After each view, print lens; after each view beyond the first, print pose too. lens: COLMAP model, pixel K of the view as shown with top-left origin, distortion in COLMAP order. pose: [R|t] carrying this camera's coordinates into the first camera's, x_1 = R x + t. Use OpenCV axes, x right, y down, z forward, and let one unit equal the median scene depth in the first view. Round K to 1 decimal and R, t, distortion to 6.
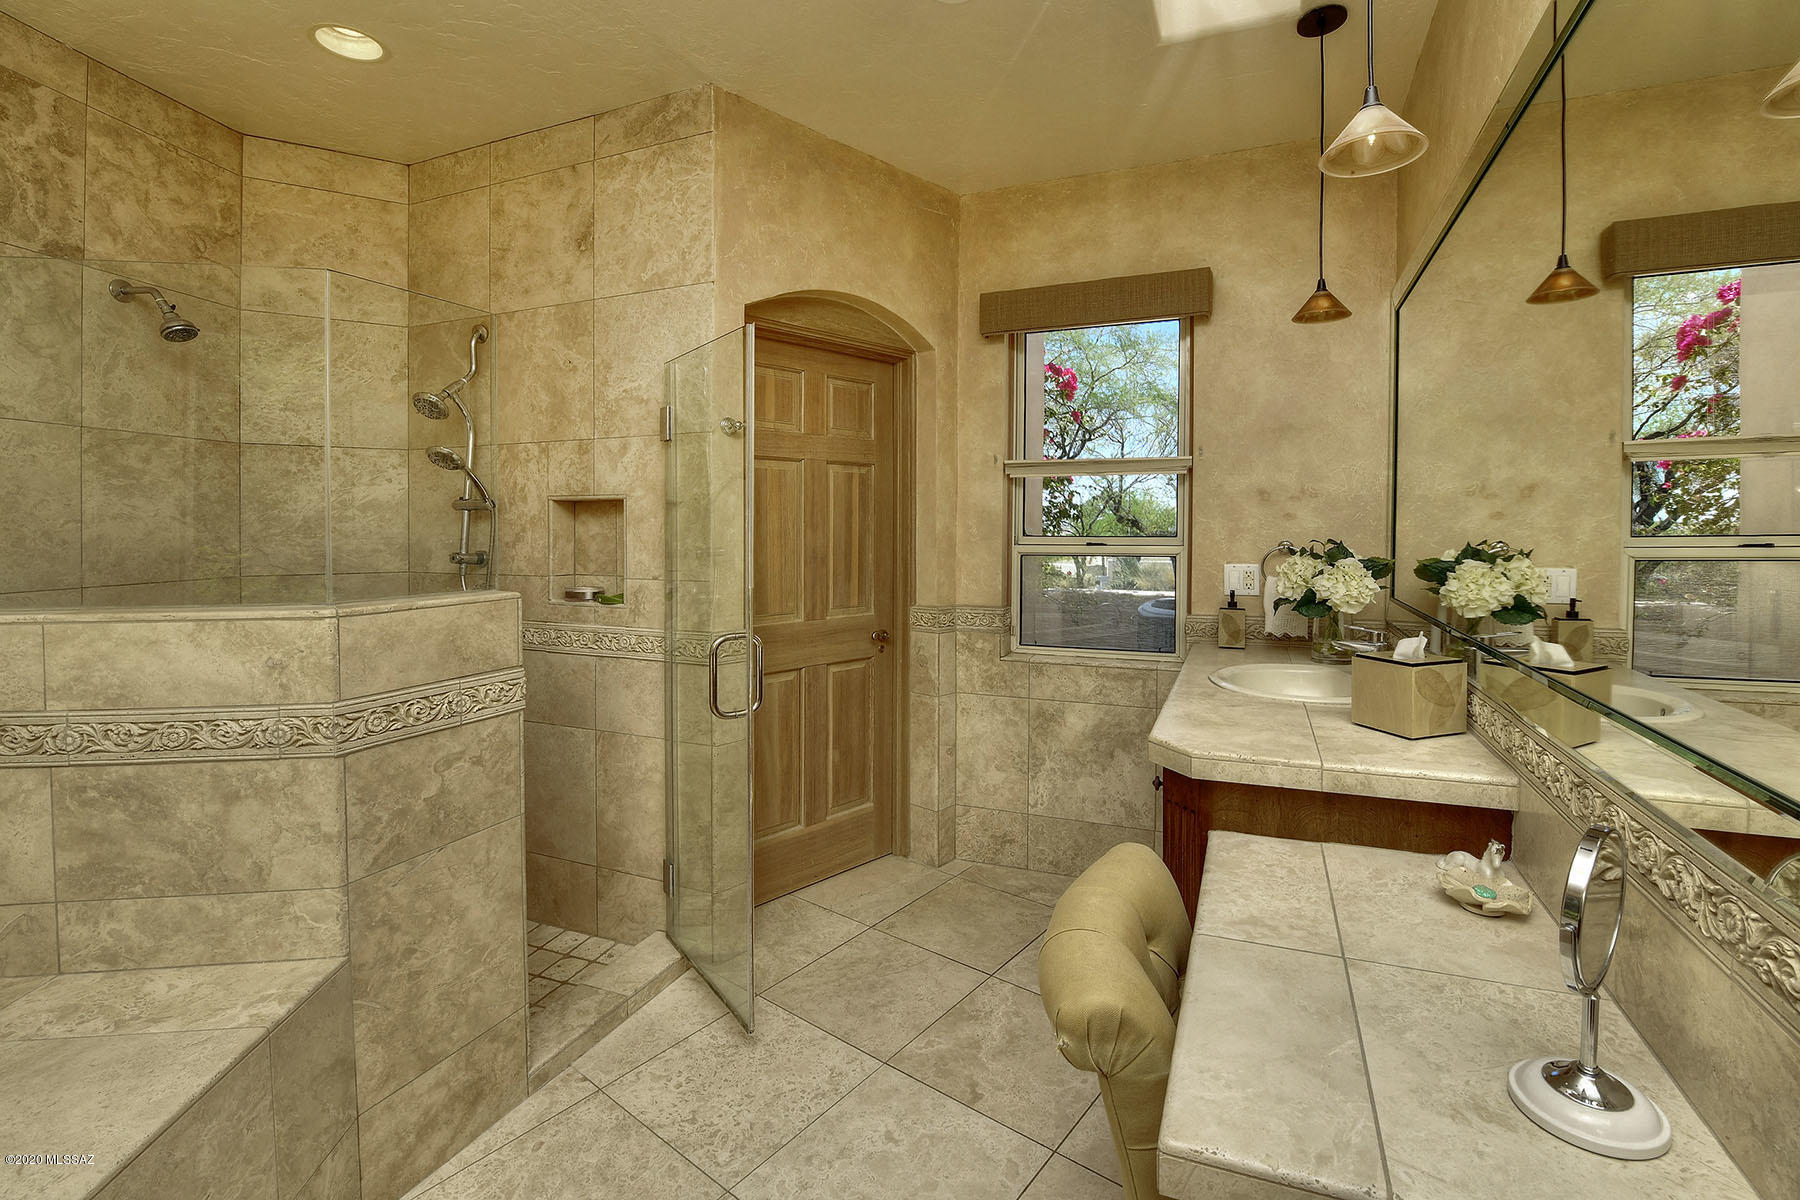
lens RADIAL K [[775.5, 0, 966.8], [0, 775.5, 526.1], [0, 0, 1]] dist [-0.021946, -0.000081]
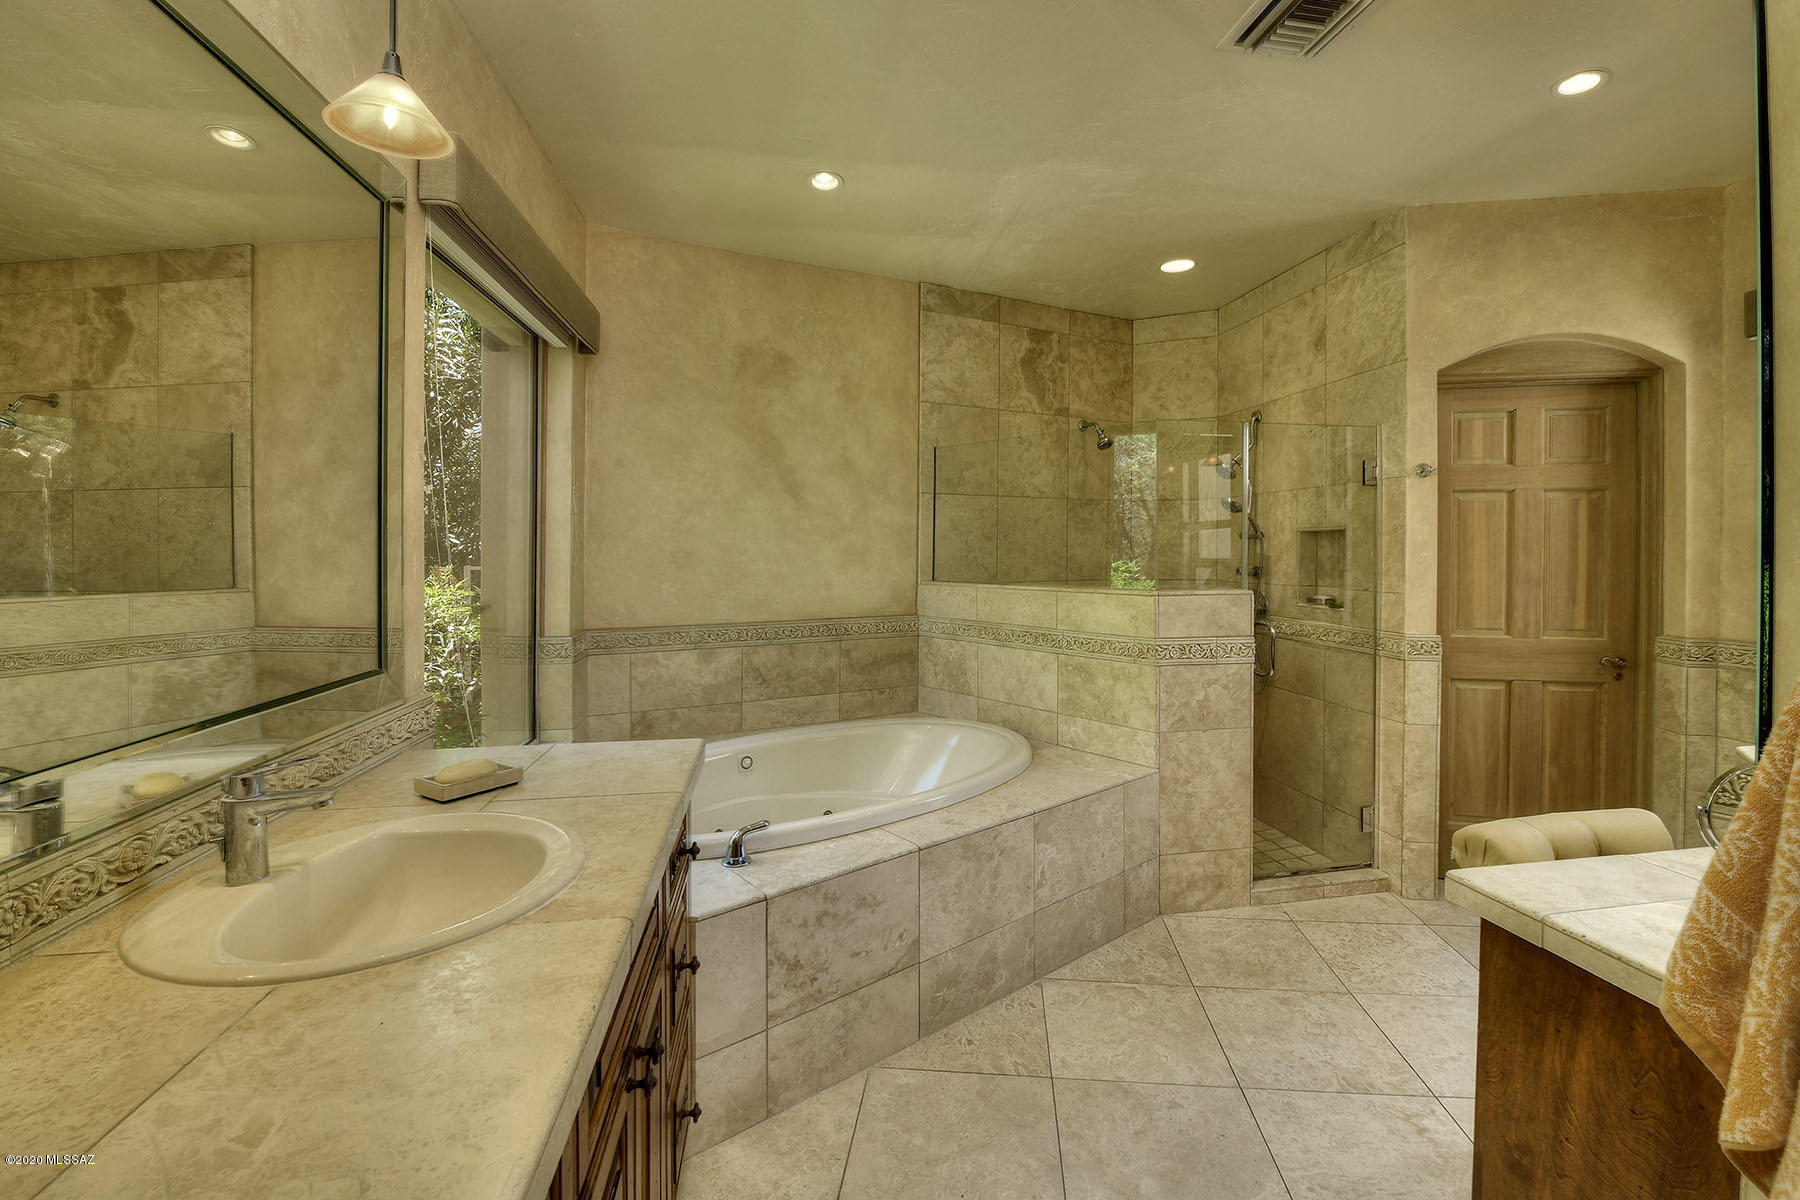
lens RADIAL K [[779.8, 0, 937.7], [0, 779.8, 610.0], [0, 0, 1]] dist [-0.021677, -0.000063]
pose [[0.520314, 0.068377, -0.851233, 0.363800], [-0.000530, 0.996815, 0.079747, -0.003062], [0.853975, -0.041043, 0.518693, -0.327445]]
